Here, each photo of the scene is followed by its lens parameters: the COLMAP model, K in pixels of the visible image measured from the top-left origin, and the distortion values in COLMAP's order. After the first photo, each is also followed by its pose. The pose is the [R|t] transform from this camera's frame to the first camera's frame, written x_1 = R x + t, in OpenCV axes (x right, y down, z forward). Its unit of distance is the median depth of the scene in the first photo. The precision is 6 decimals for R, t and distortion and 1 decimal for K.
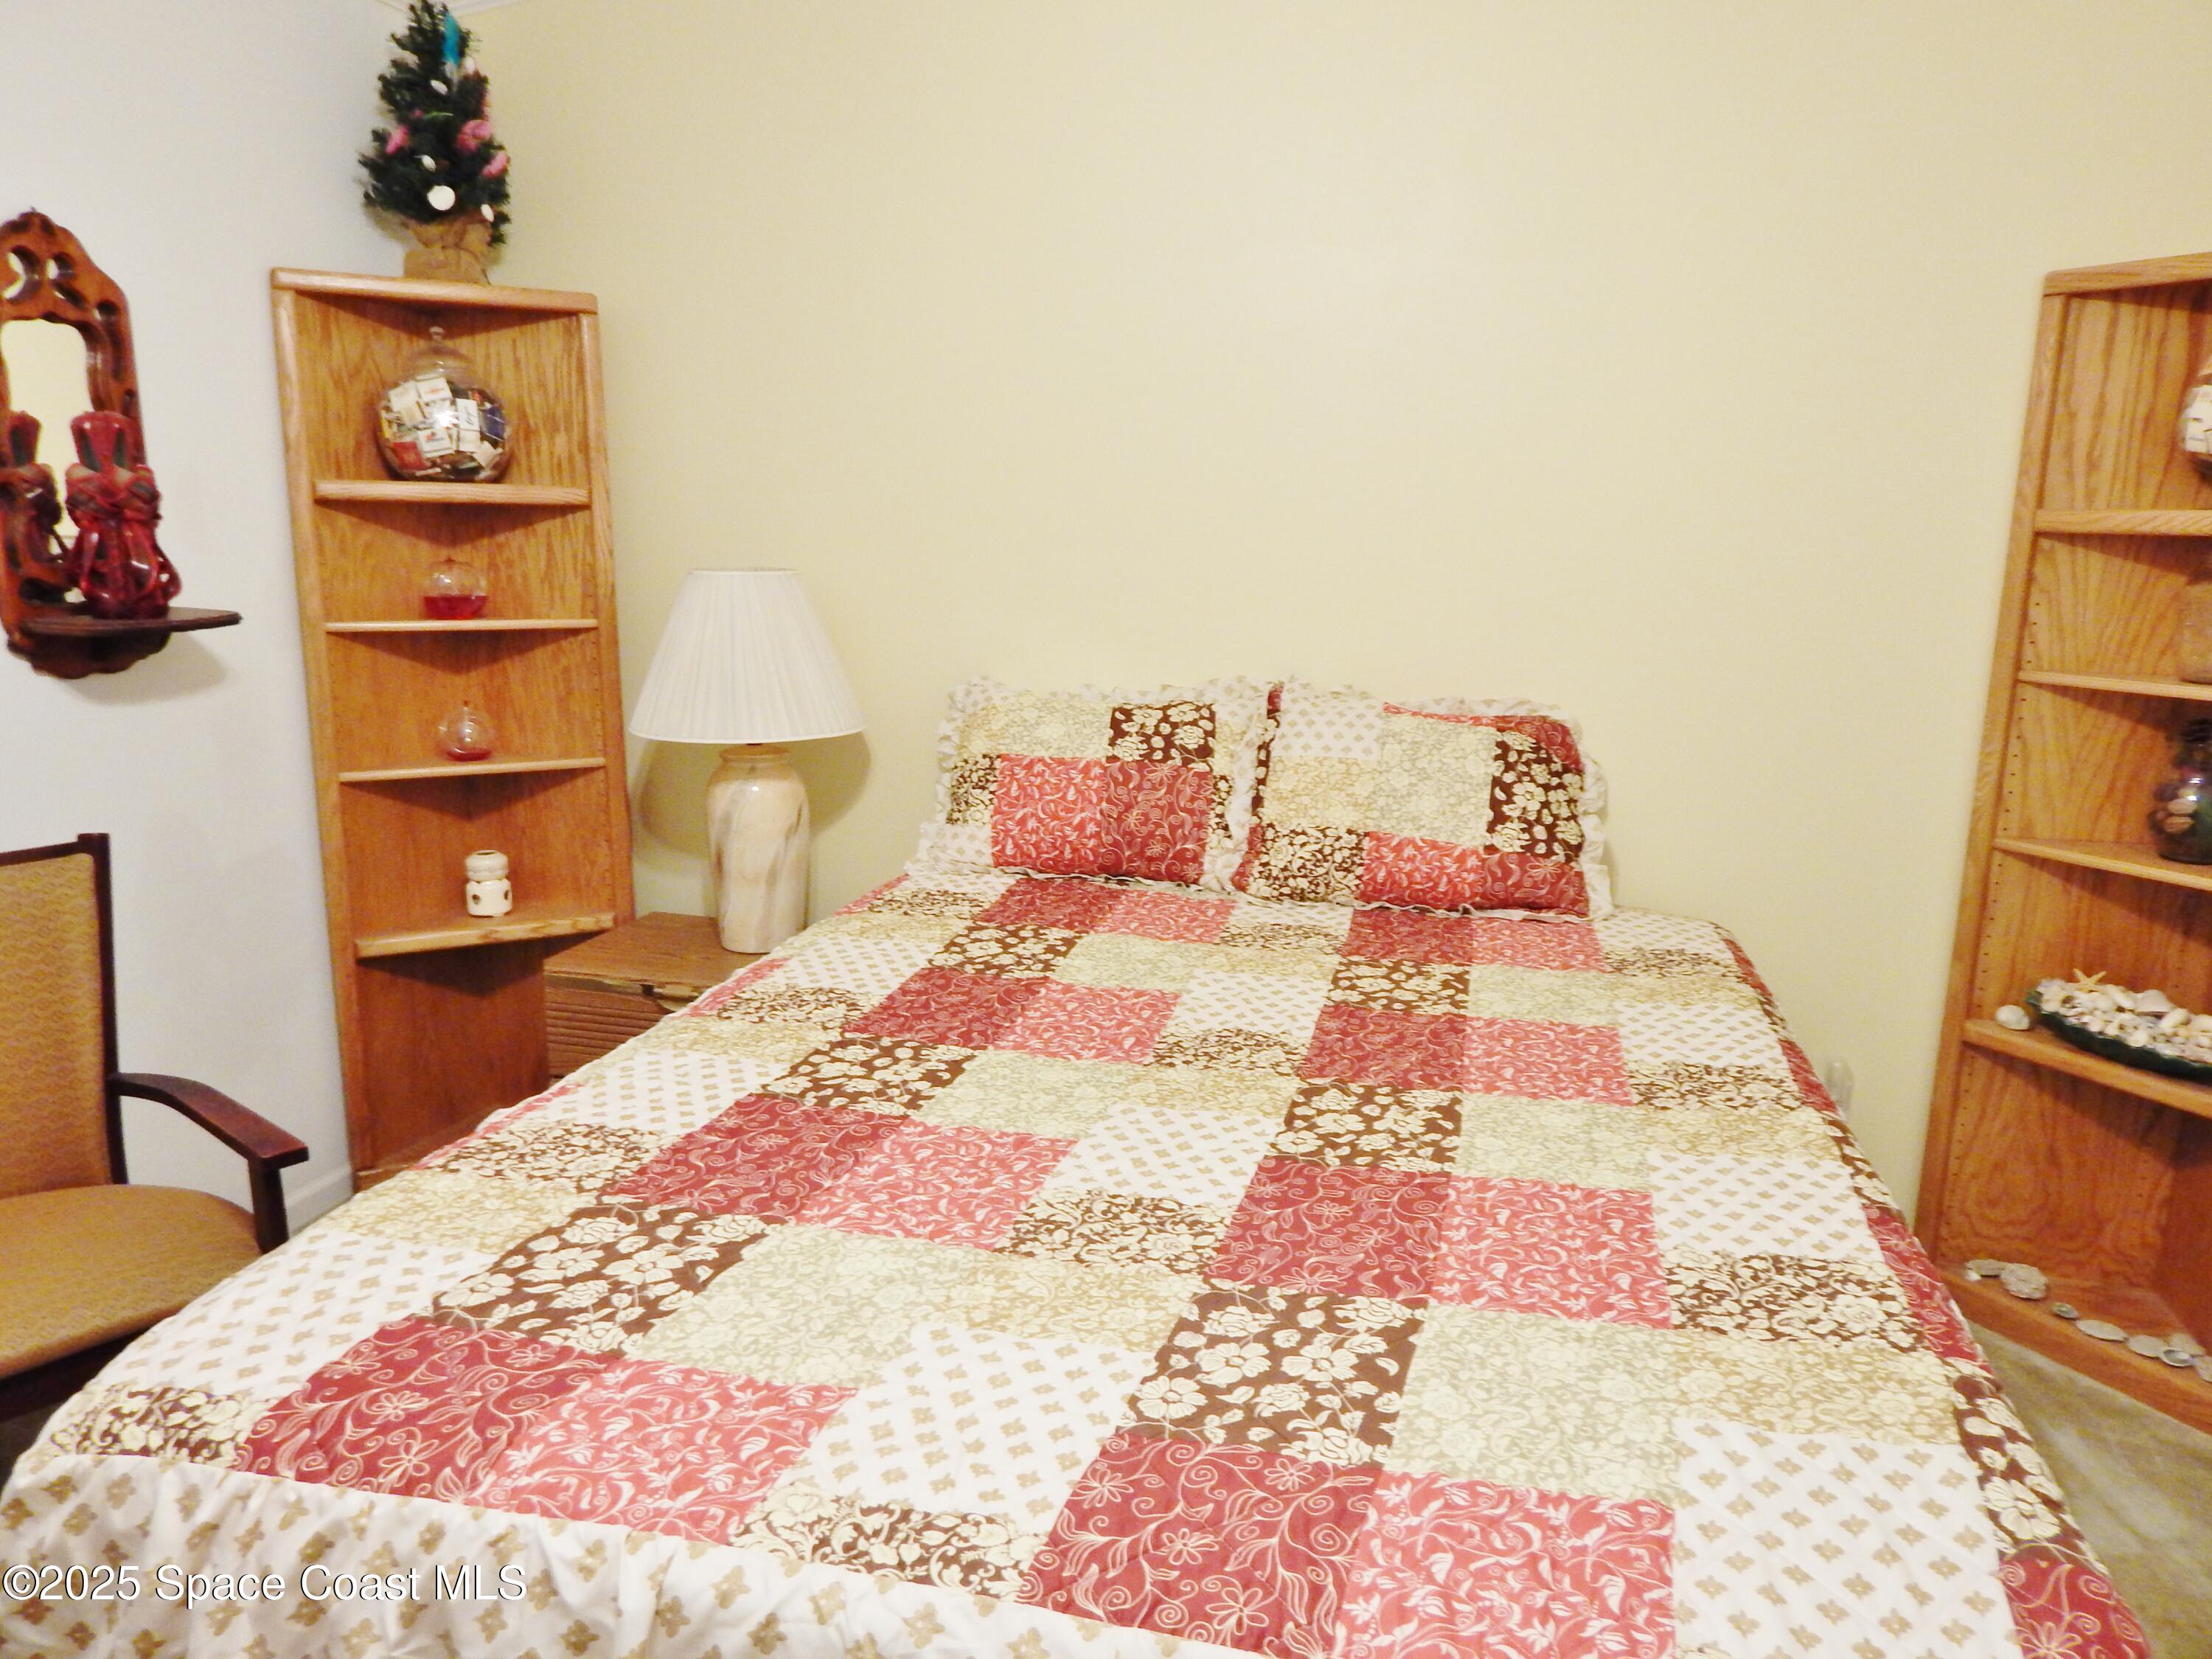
lens RADIAL K [[1446.4, 0, 1119.4], [0, 1446.4, 830.9], [0, 0, 1]] dist [-0.011958, -0.004173]
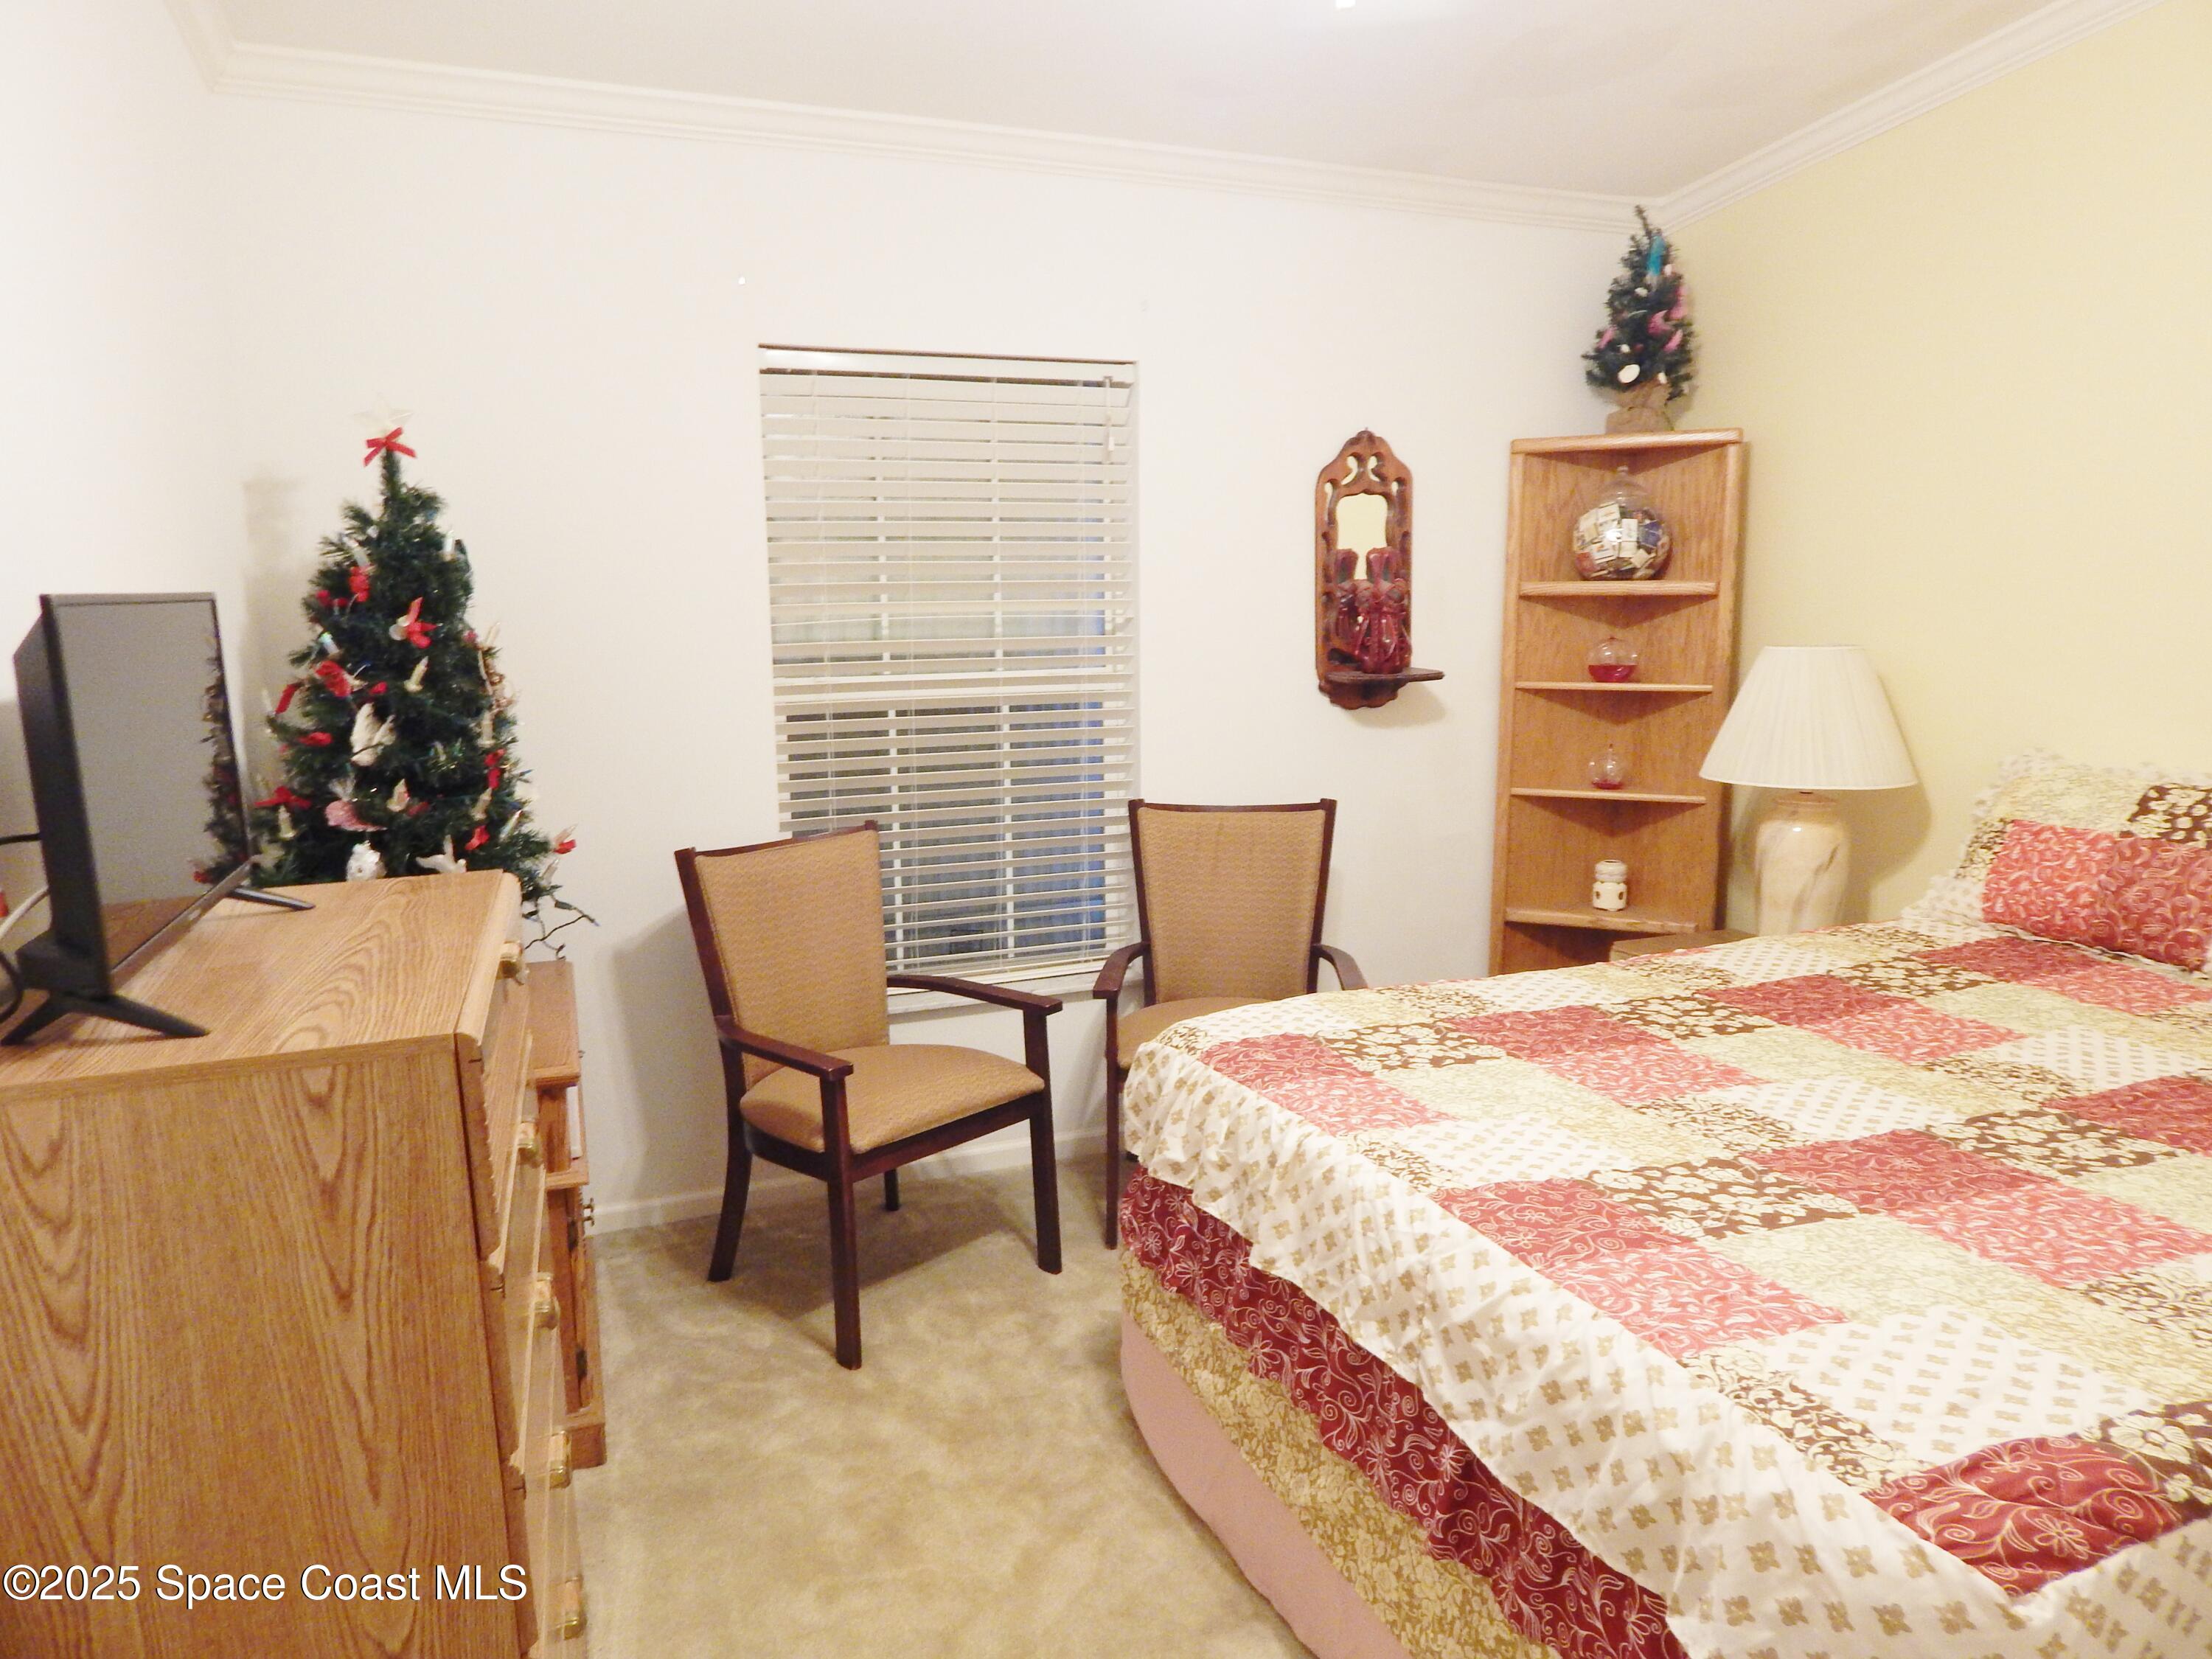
lens RADIAL K [[1449.5, 0, 1102.9], [0, 1449.5, 819.7], [0, 0, 1]] dist [0.002163, -0.006101]
pose [[0.585420, 0.100233, -0.804510, 0.402433], [-0.149315, 0.988683, 0.014526, 0.033060], [0.796862, 0.111621, 0.593761, -0.172669]]
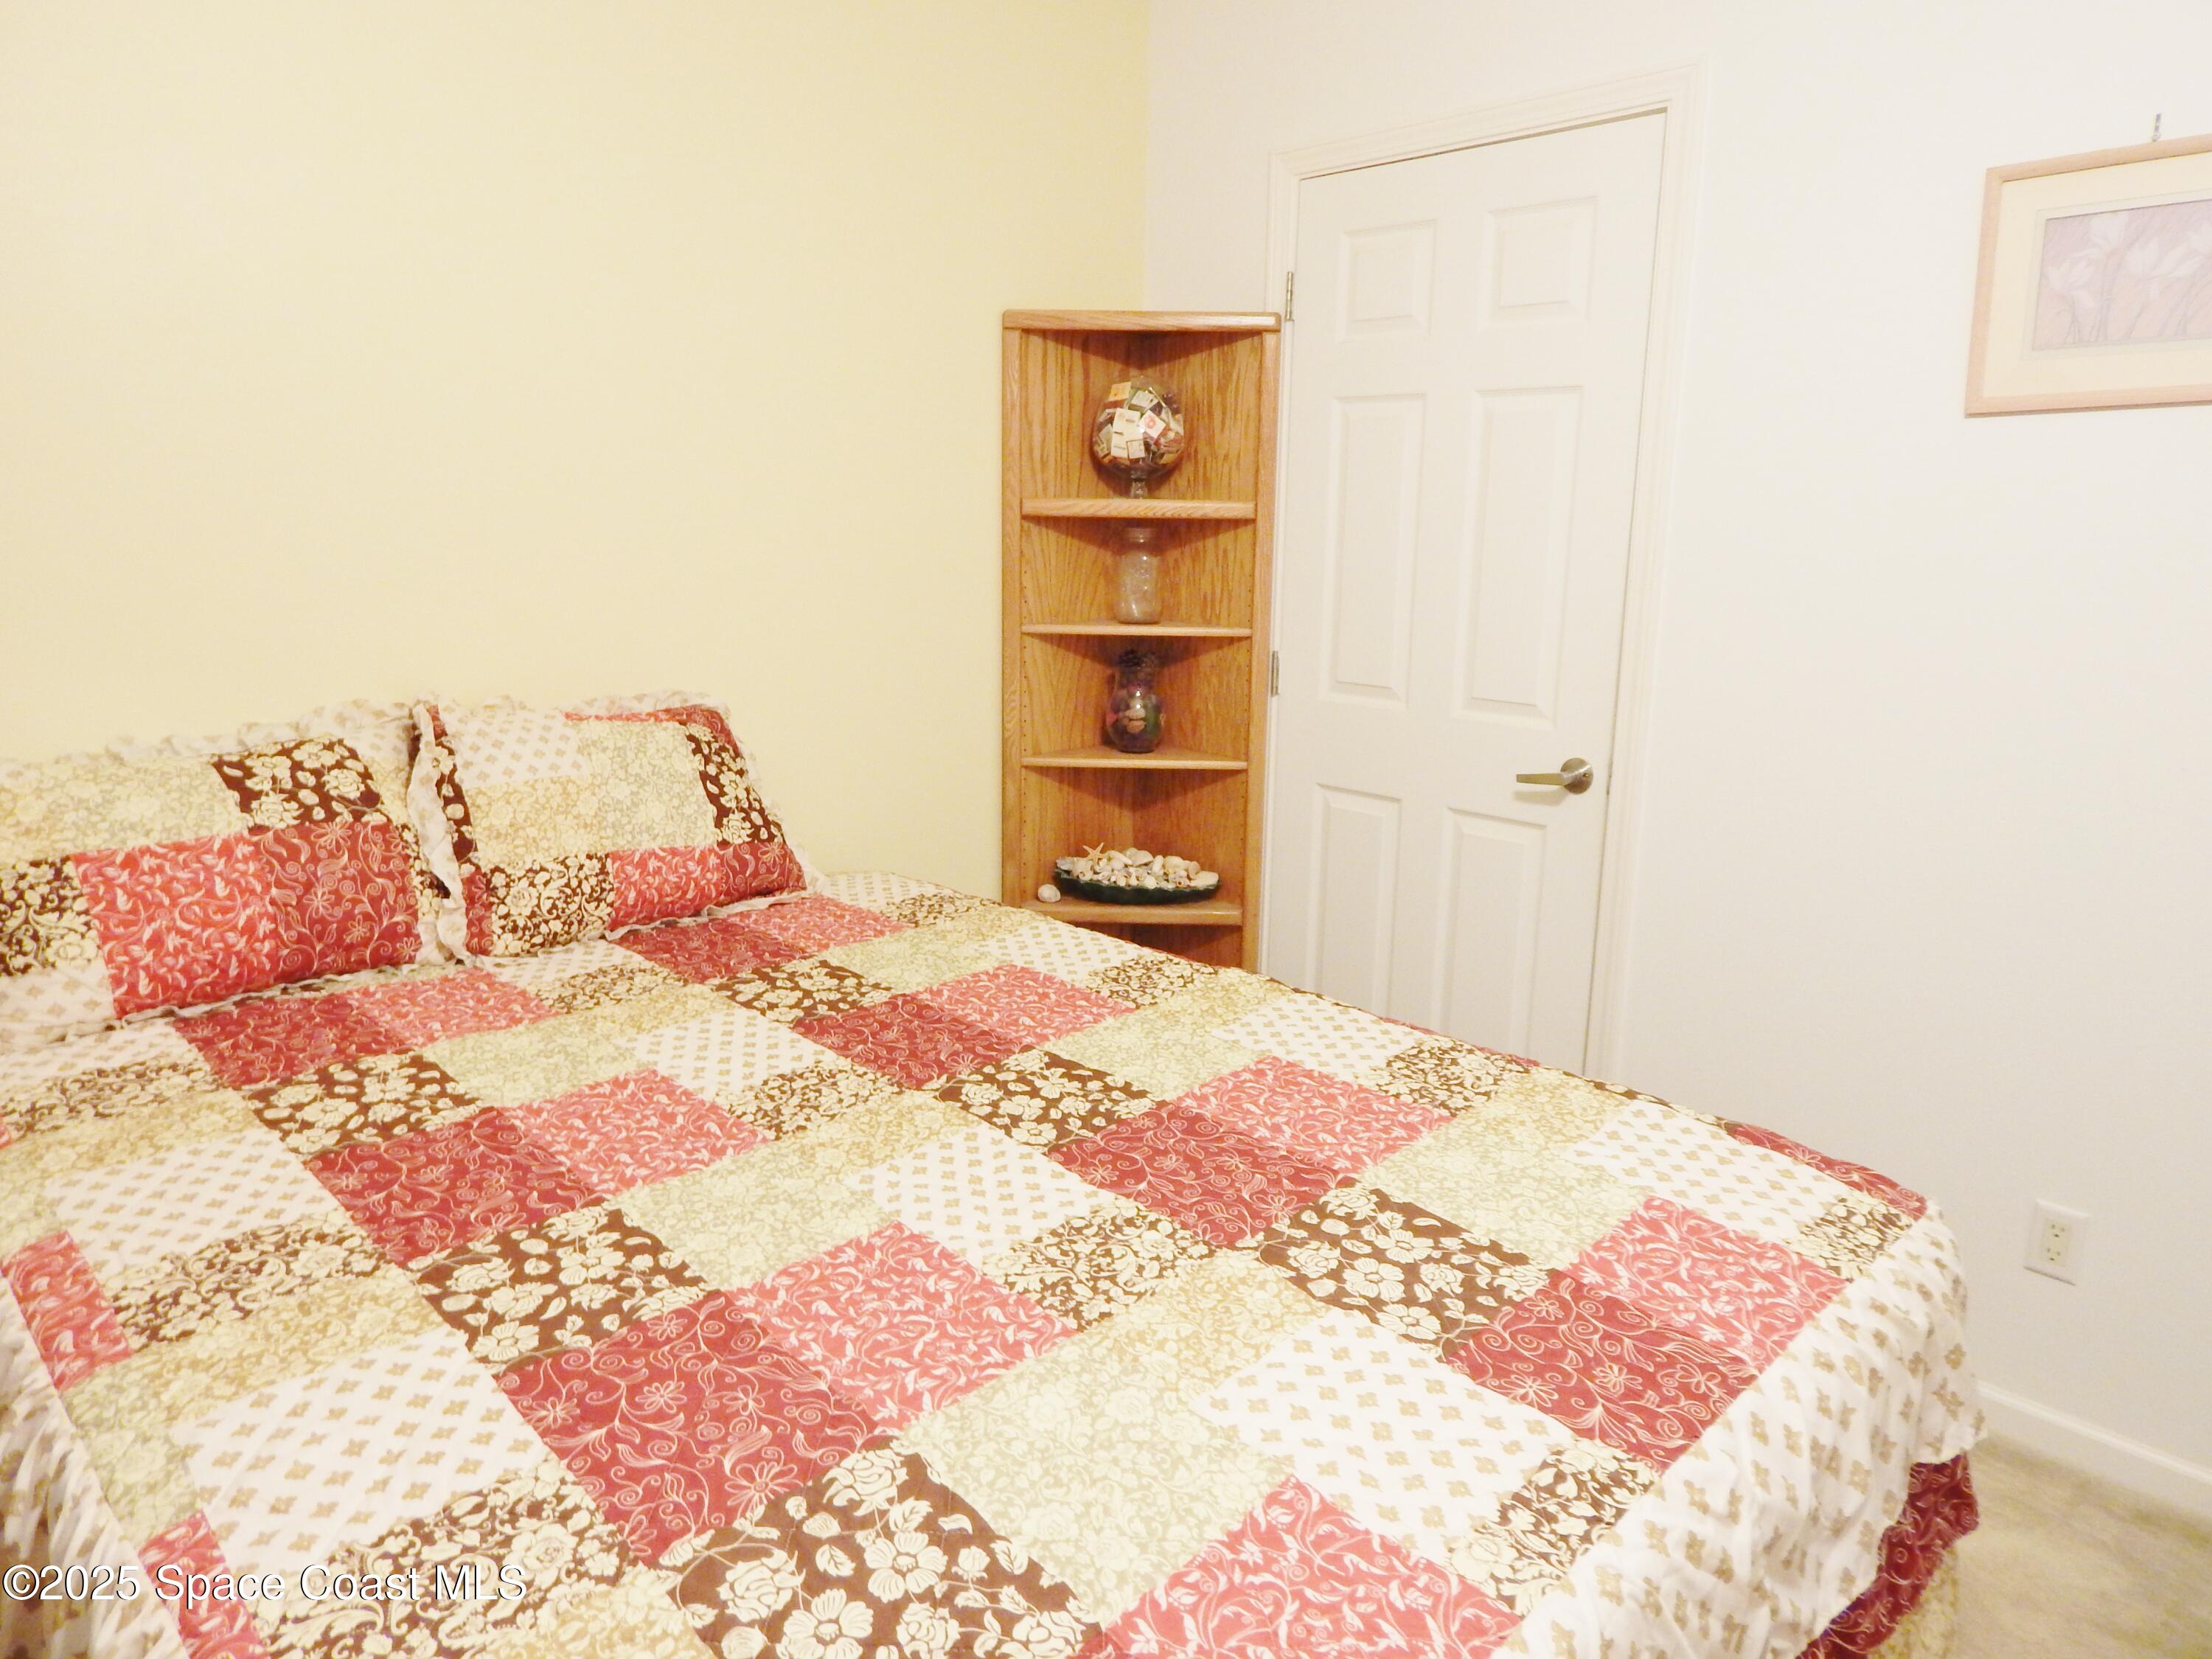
lens RADIAL K [[1433.3, 0, 1118.2], [0, 1433.3, 829.4], [0, 0, 1]] dist [-0.006988, -0.001860]
pose [[0.508022, -0.185653, 0.841098, -0.407872], [0.170552, 0.978843, 0.113044, -0.059360], [-0.844290, 0.086022, 0.528937, 0.256270]]
